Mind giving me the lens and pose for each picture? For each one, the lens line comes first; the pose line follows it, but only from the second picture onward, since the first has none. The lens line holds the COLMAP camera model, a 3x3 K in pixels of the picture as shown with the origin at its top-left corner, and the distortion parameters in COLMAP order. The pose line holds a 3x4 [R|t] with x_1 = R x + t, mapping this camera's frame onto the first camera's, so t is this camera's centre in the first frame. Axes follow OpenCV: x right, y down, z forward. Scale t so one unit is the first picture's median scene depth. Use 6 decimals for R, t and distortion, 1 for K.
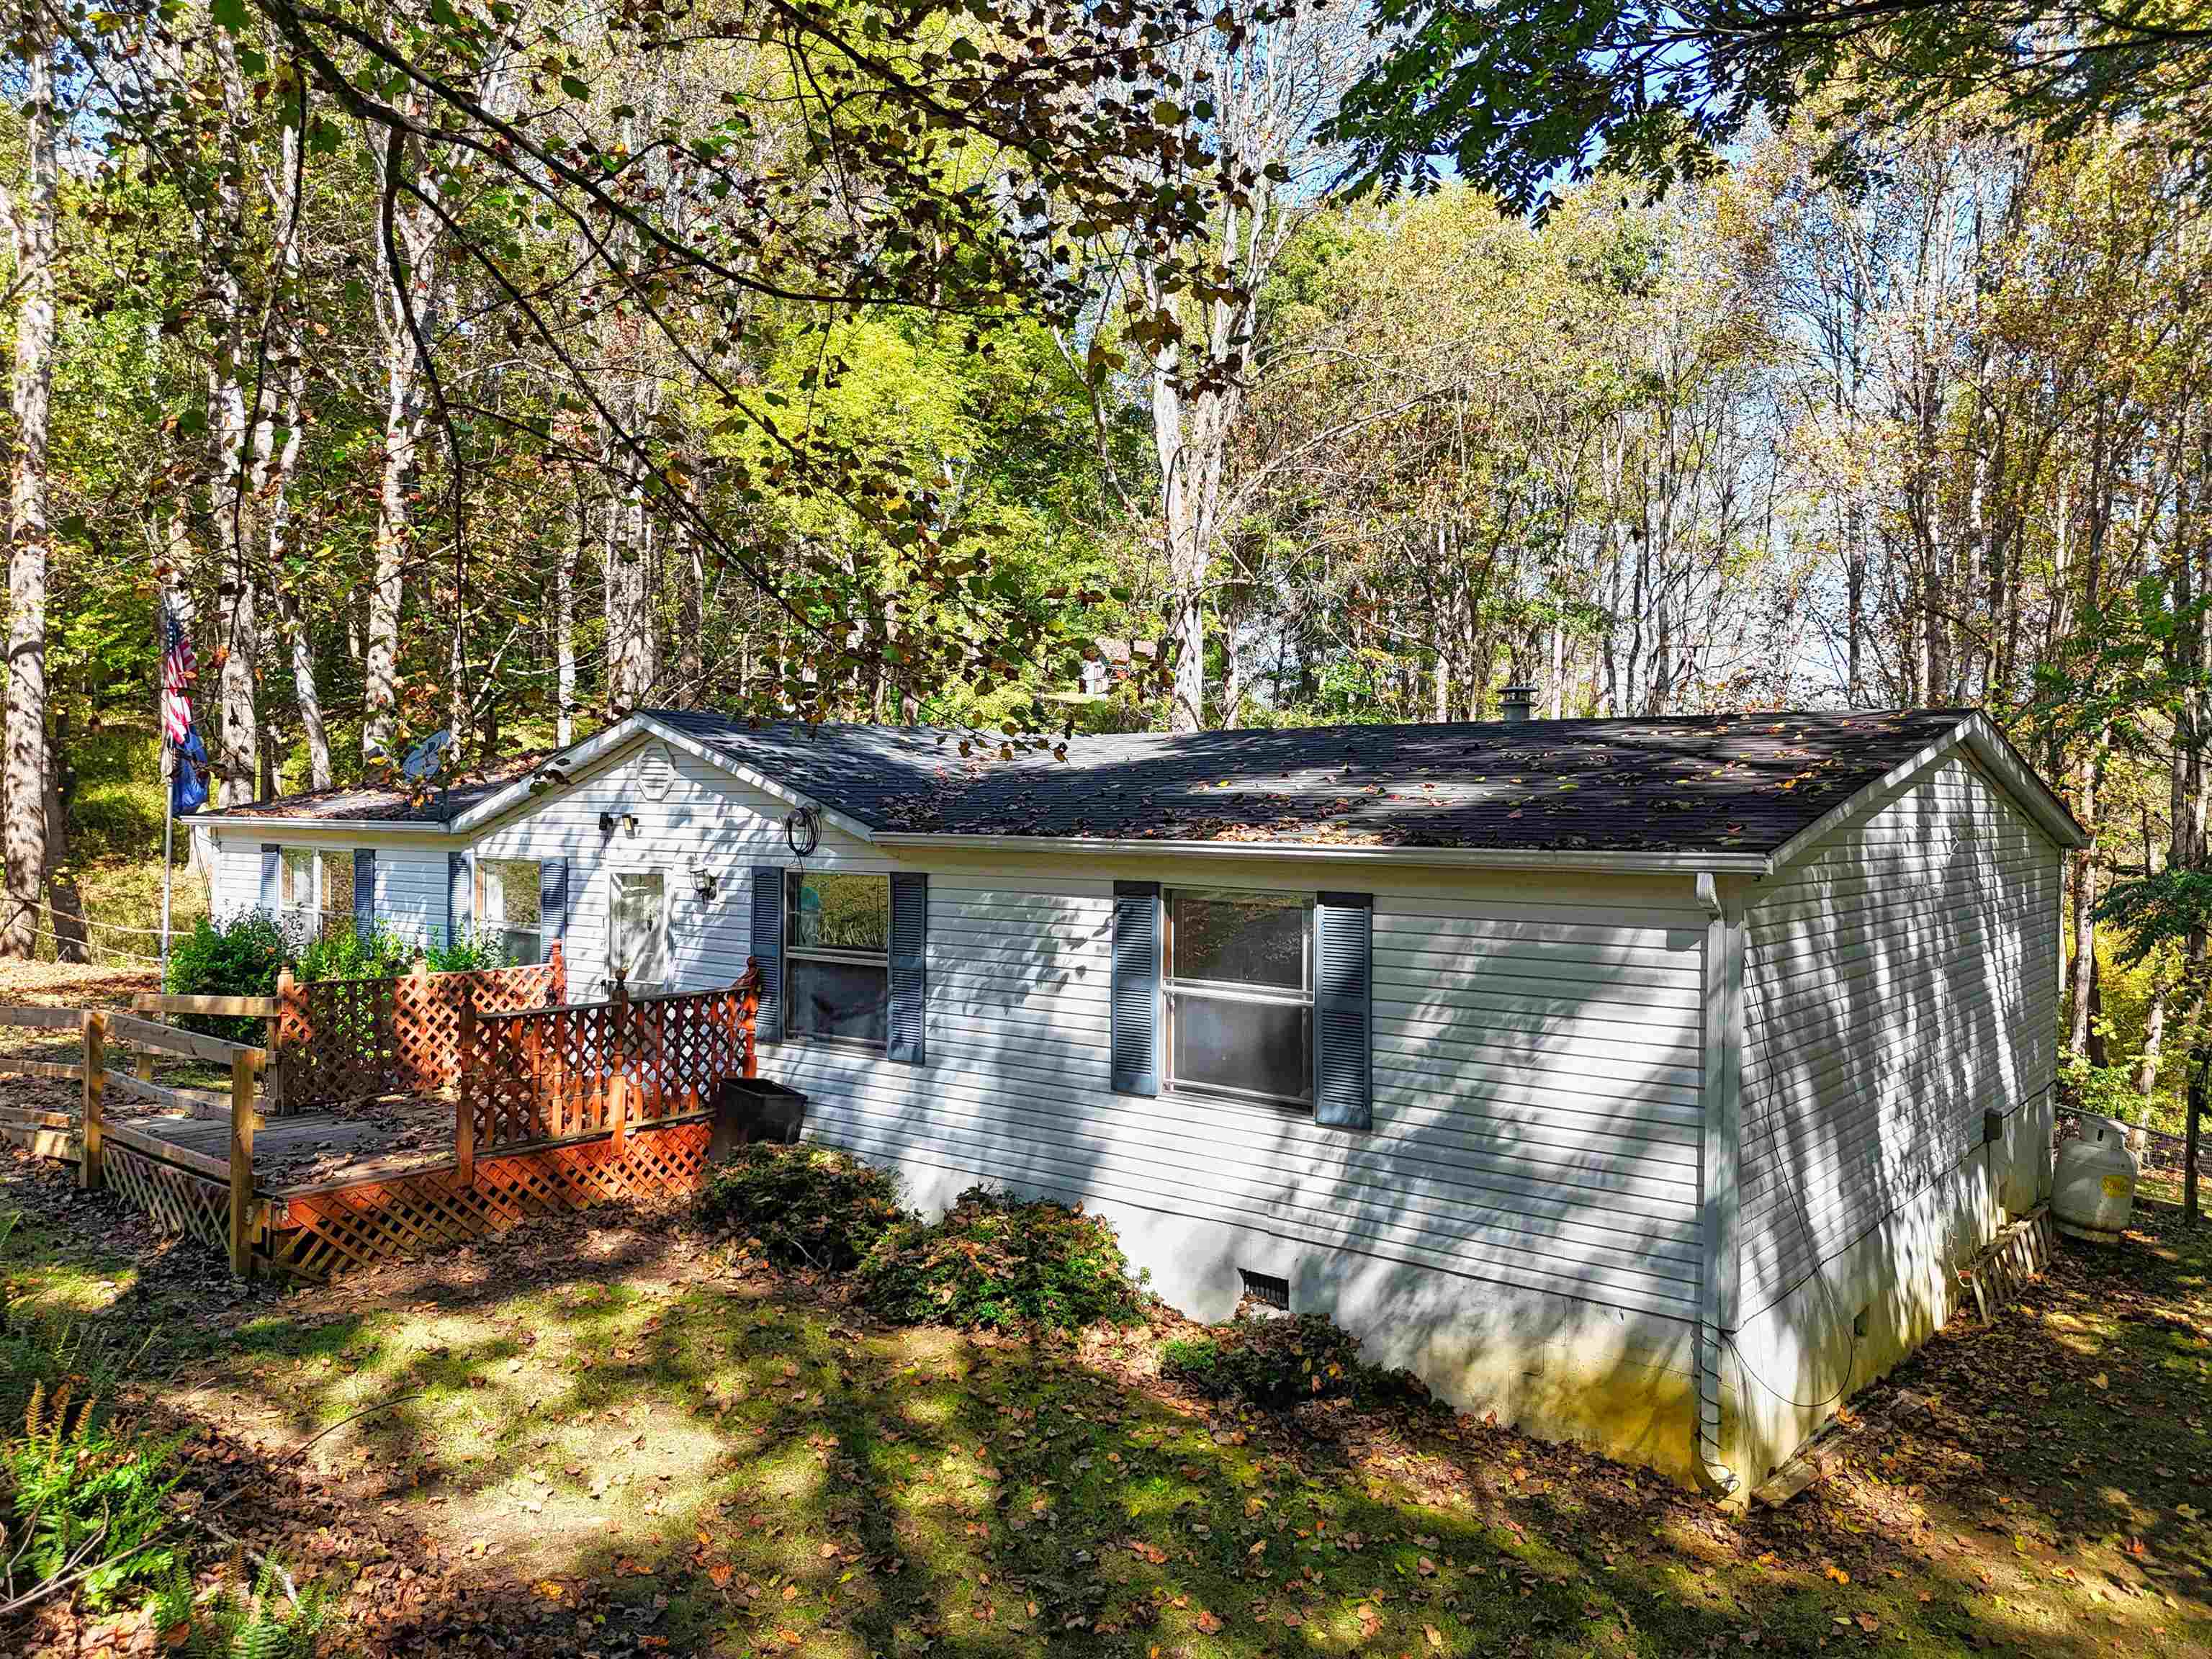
lens RADIAL K [[1685.8, 0, 1171.1], [0, 1685.8, 772.8], [0, 0, 1]] dist [0.046196, -0.002649]
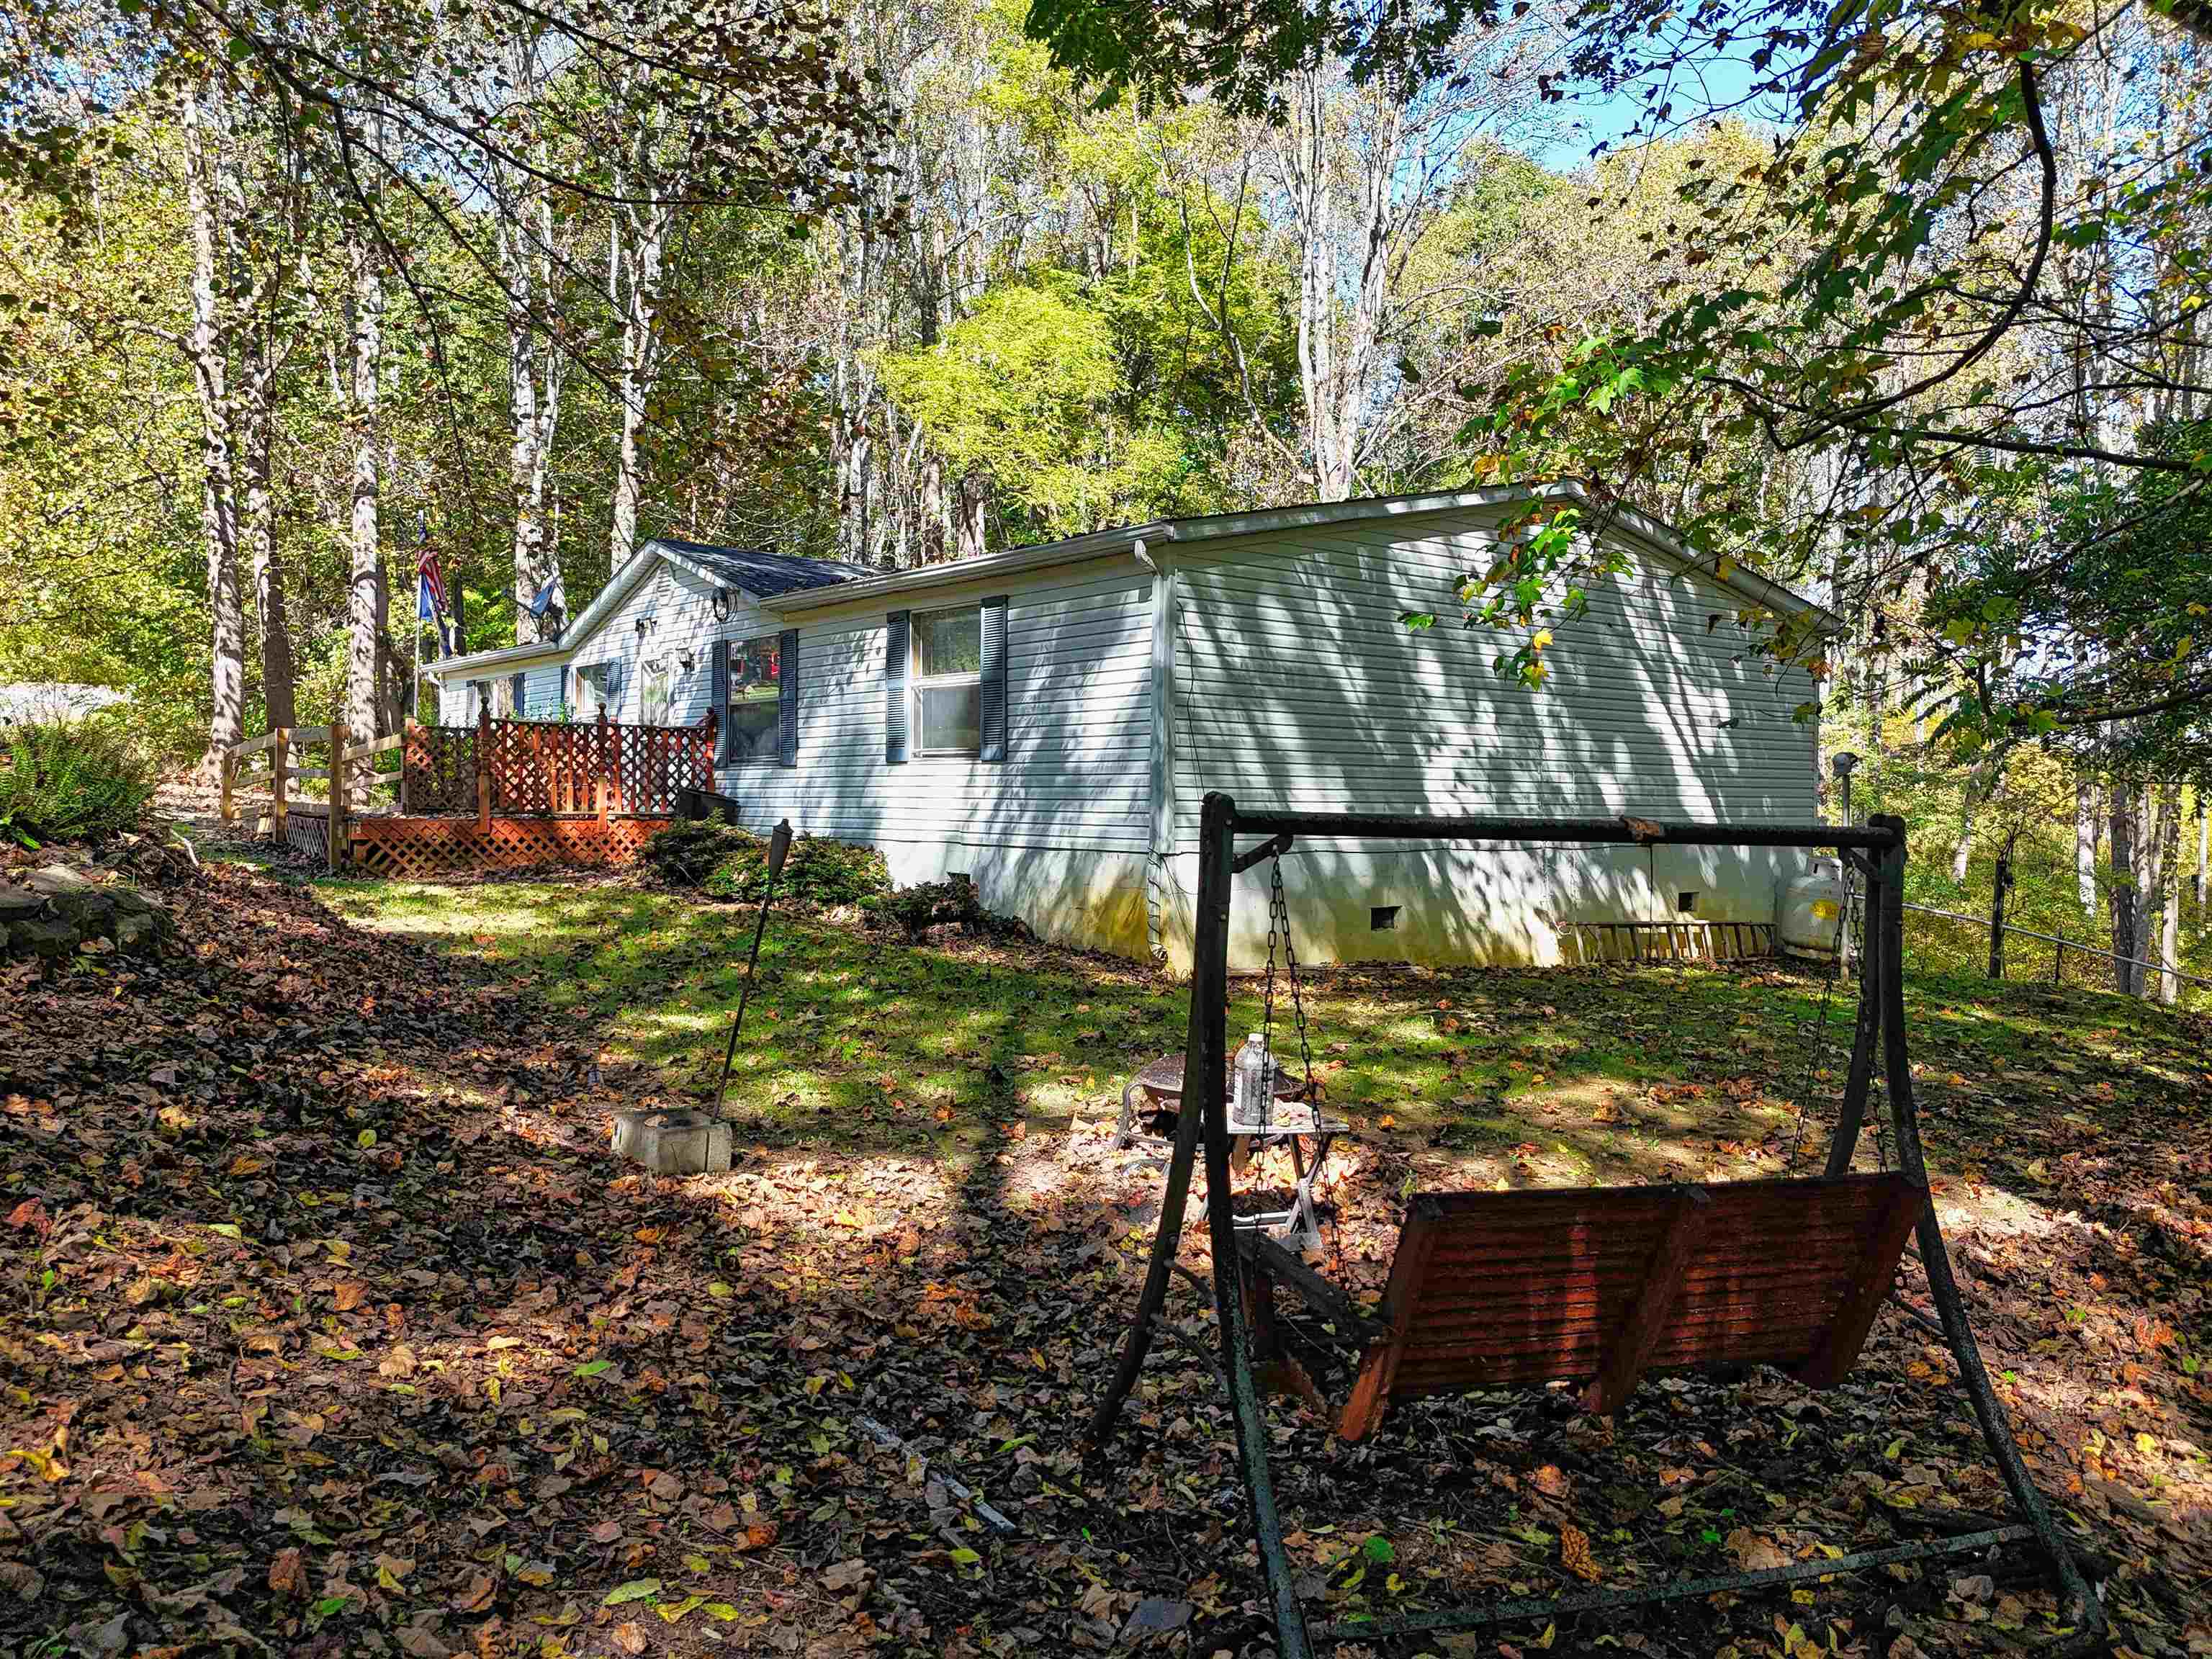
lens RADIAL K [[1683.3, 0, 1139.6], [0, 1683.3, 785.6], [0, 0, 1]] dist [0.096664, -0.096018]
pose [[0.974439, 0.000231, -0.224654, 0.428461], [0.000738, 0.999991, 0.004227, 0.177569], [0.224653, -0.004285, 0.974429, -0.284610]]
